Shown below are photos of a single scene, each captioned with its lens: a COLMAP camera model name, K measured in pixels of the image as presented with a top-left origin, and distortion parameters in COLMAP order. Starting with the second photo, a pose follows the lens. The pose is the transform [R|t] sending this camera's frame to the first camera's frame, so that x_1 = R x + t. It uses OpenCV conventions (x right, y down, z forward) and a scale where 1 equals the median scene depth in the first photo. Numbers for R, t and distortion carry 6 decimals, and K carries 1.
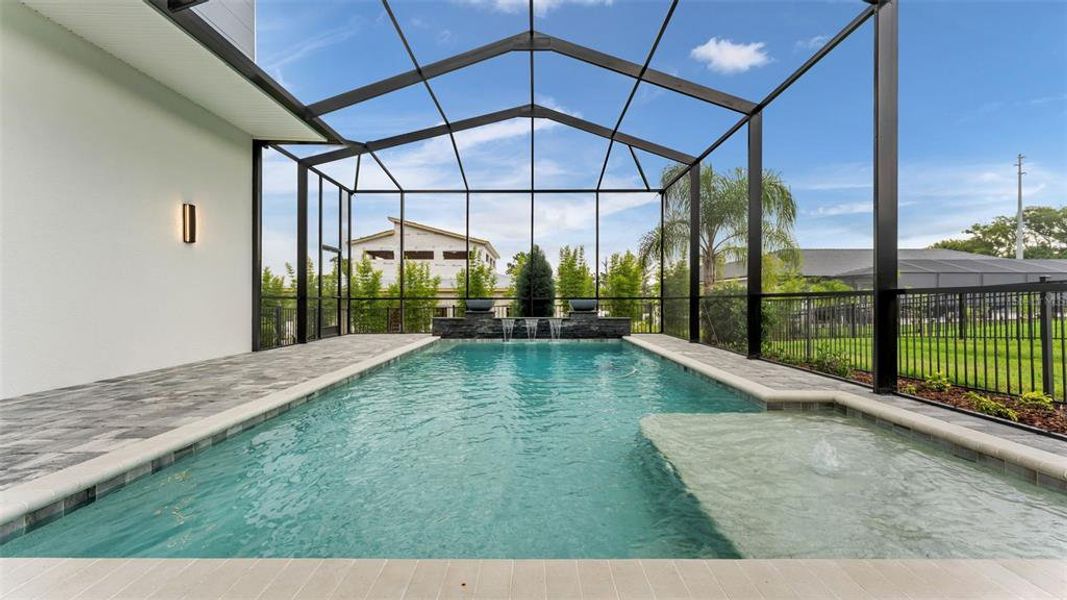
lens RADIAL K [[433.3, 0, 536.3], [0, 433.3, 304.1], [0, 0, 1]] dist [0.000059, -0.000086]
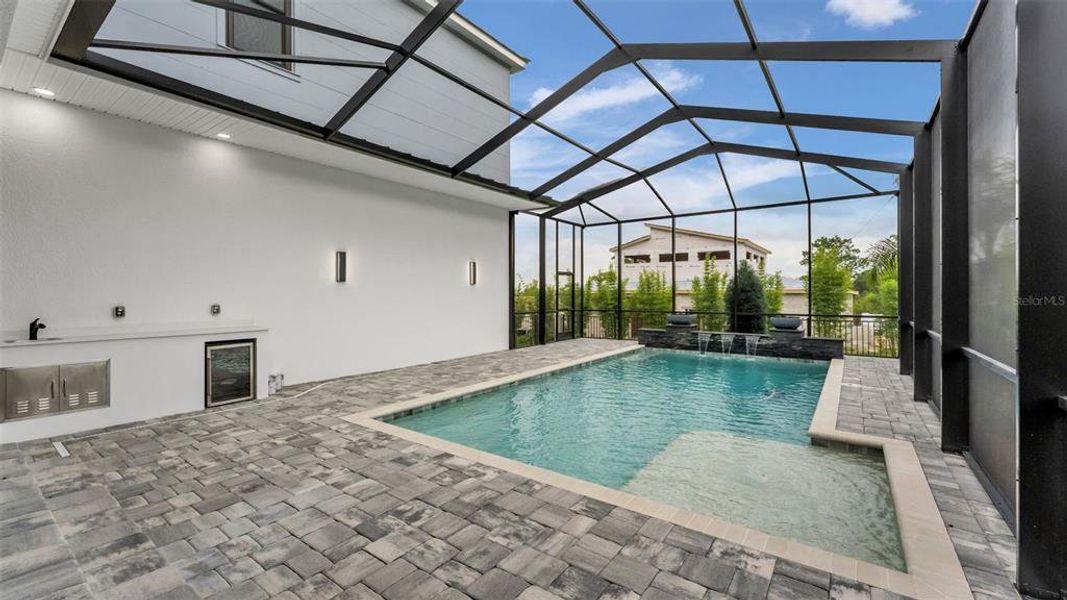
lens RADIAL K [[433.8, 0, 514.4], [0, 433.8, 295.2], [0, 0, 1]] dist [-0.000363, -0.000105]
pose [[0.786453, -0.004700, -0.617632, 0.237082], [-0.000090, 0.999970, -0.007723, -0.053872], [0.617650, 0.006129, 0.786429, -0.149170]]
